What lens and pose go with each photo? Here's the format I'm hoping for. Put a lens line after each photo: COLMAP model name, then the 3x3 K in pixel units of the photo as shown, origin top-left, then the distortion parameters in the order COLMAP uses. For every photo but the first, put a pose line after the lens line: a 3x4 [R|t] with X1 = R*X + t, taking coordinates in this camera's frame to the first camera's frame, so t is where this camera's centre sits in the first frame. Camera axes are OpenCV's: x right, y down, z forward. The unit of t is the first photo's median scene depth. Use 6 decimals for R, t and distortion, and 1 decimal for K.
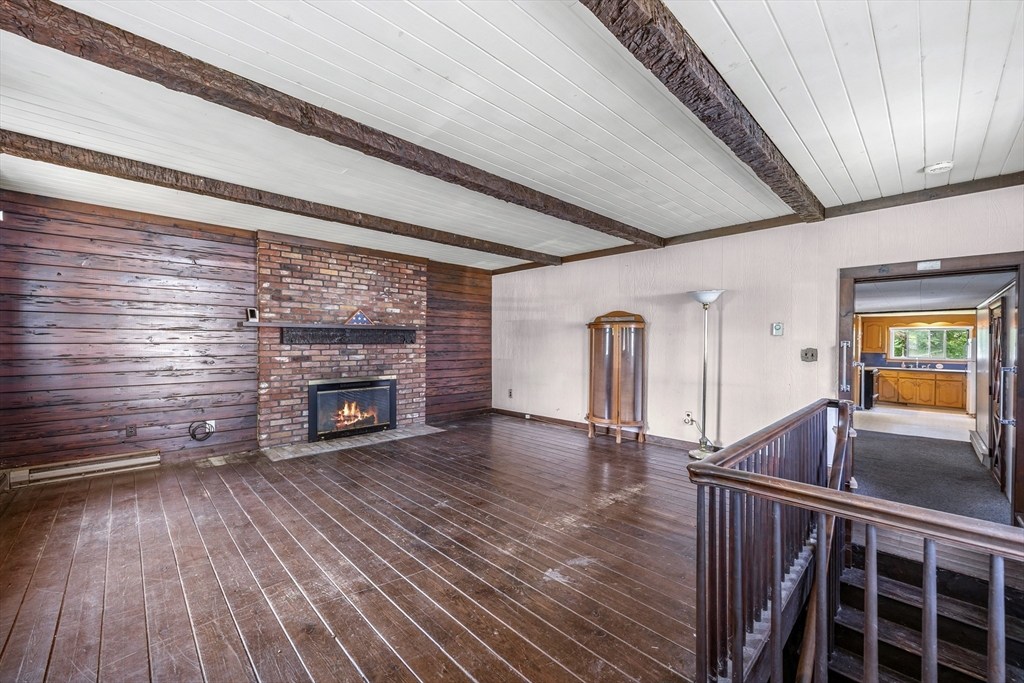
lens RADIAL K [[398.4, 0, 509.5], [0, 398.4, 340.3], [0, 0, 1]] dist [-0.001180, 0.000215]
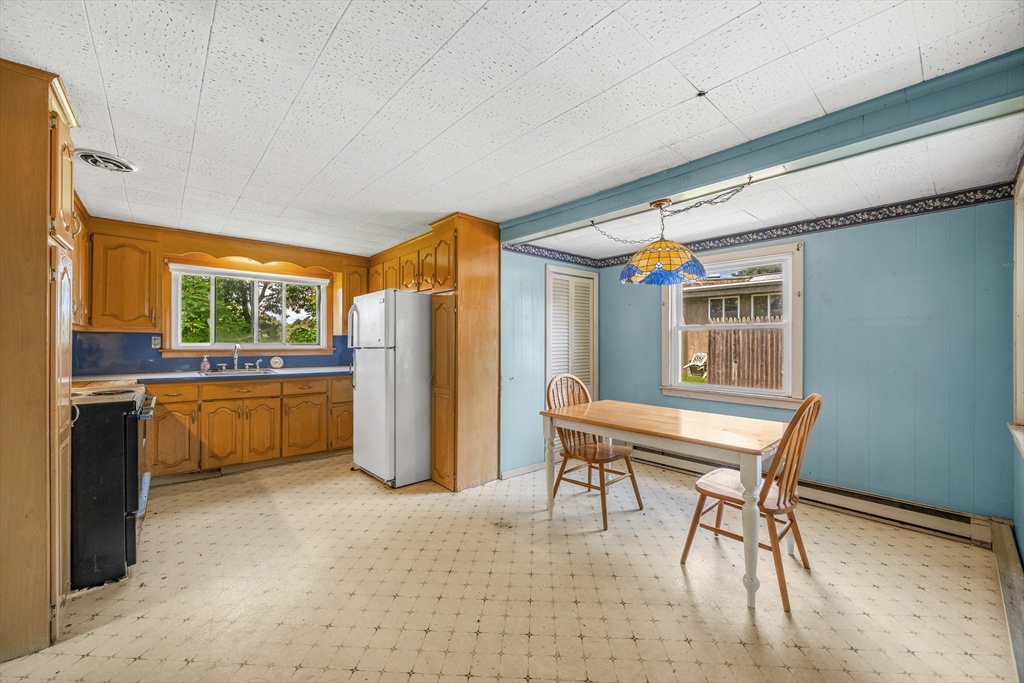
lens RADIAL K [[398.4, 0, 509.5], [0, 398.4, 340.3], [0, 0, 1]] dist [-0.001180, 0.000215]
pose [[0.039025, -0.001939, 0.999236, 0.598376], [-0.004571, 0.999987, 0.002119, 0.035329], [-0.999228, -0.004650, 0.039016, 0.671041]]
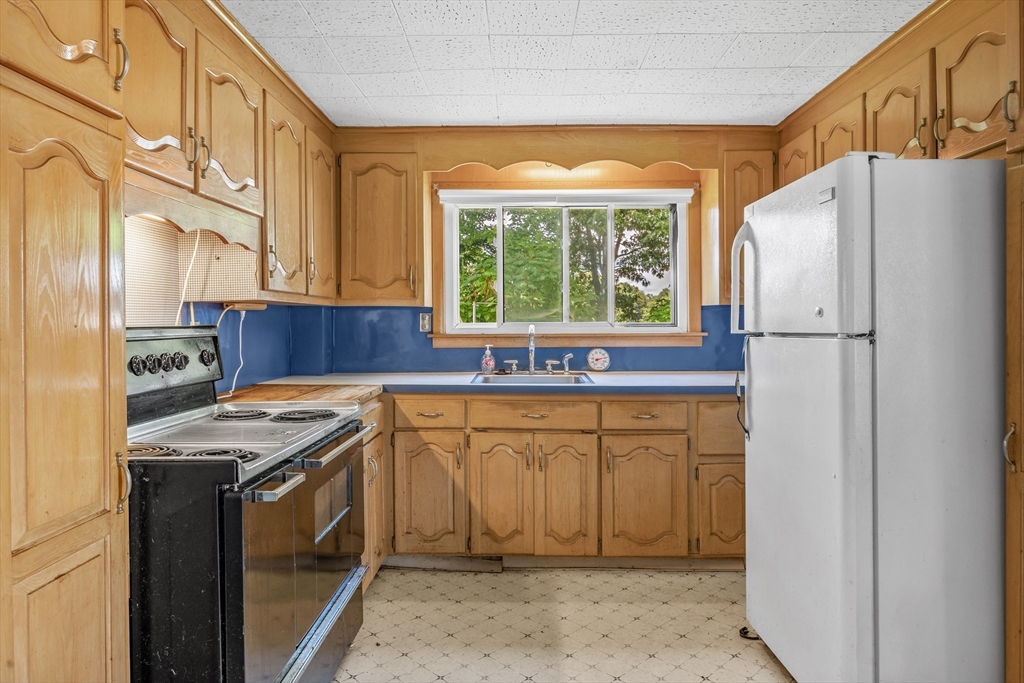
lens RADIAL K [[623.2, 0, 517.8], [0, 623.2, 321.3], [0, 0, 1]] dist [-0.008146, -0.000864]
pose [[0.688697, -0.010150, 0.724978, 0.729603], [0.007483, 0.999948, 0.006891, 0.036823], [-0.725010, 0.000679, 0.688738, 0.728955]]
